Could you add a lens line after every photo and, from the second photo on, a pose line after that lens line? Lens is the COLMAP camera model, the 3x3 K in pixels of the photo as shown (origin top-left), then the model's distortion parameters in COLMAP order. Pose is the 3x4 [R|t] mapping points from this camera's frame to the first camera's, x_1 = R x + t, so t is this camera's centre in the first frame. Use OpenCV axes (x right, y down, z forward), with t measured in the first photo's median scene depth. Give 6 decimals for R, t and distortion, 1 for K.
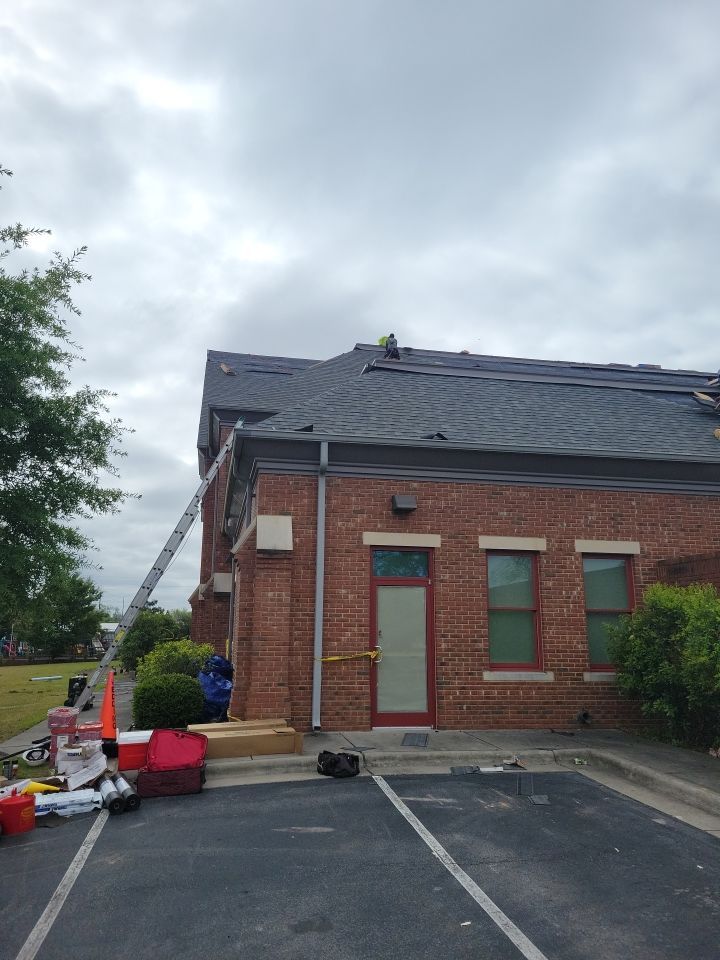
lens RADIAL K [[732.3, 0, 360.0], [0, 732.3, 480.0], [0, 0, 1]] dist [0.092100, -0.064477]
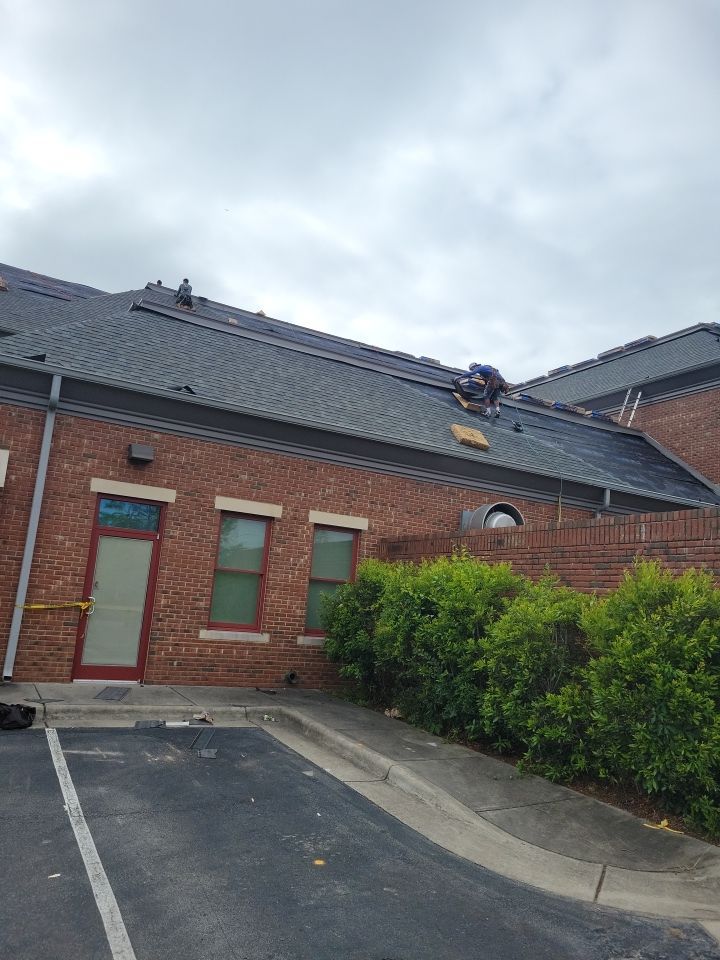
lens RADIAL K [[730.1, 0, 355.4], [0, 730.1, 492.5], [0, 0, 1]] dist [0.064324, -0.003199]
pose [[0.956843, 0.118257, 0.265456, 0.080373], [-0.135572, 0.989613, 0.047815, -0.001467], [-0.257044, -0.081740, 0.962937, 0.000201]]
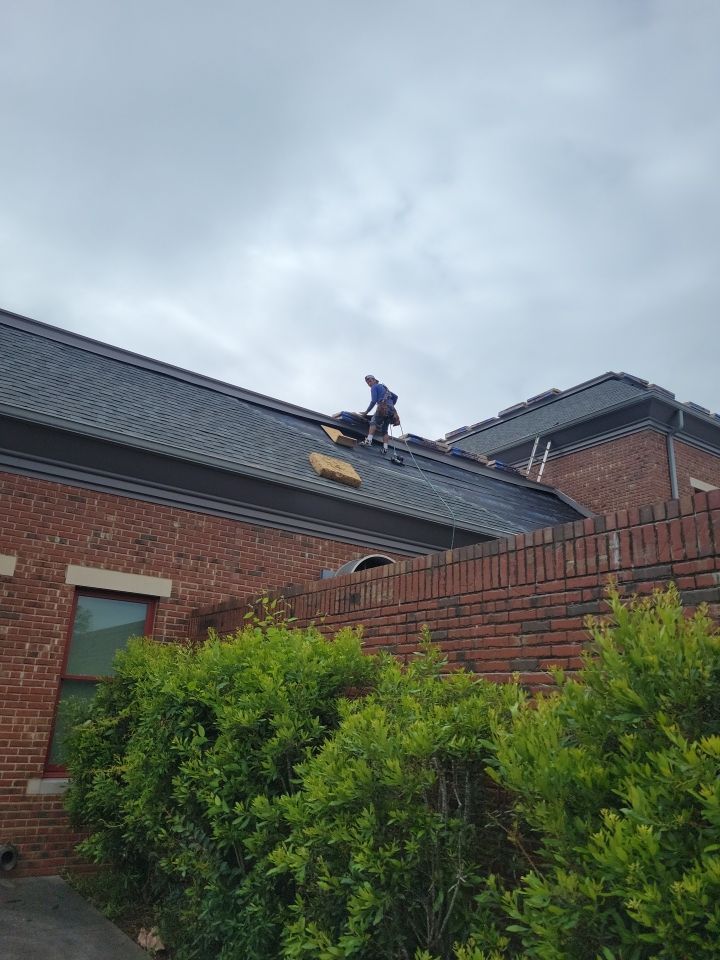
lens RADIAL K [[730.1, 0, 355.4], [0, 730.1, 492.5], [0, 0, 1]] dist [0.064324, -0.003199]
pose [[0.918285, 0.158322, 0.362886, 0.286852], [-0.129677, 0.986280, -0.102152, 0.053507], [-0.374081, 0.046746, 0.926217, 0.316667]]
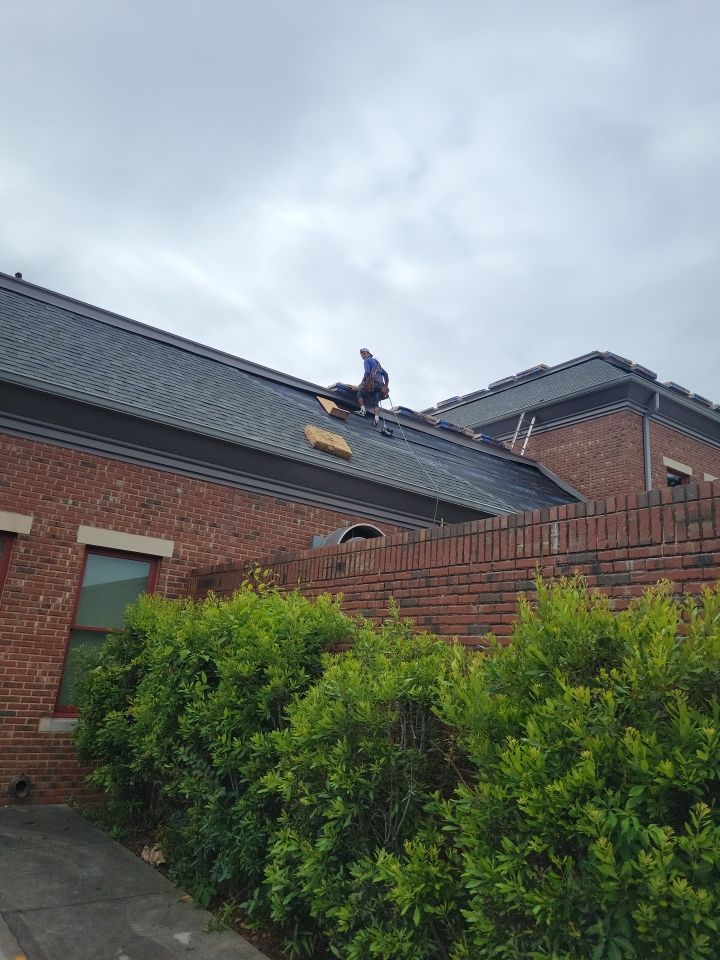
lens RADIAL K [[730.6, 0, 364.1], [0, 730.6, 470.5], [0, 0, 1]] dist [0.062574, -0.001150]
pose [[0.904533, 0.180176, 0.386468, 0.263859], [-0.162007, 0.983591, -0.079382, 0.042965], [-0.394429, 0.009193, 0.918880, 0.256138]]
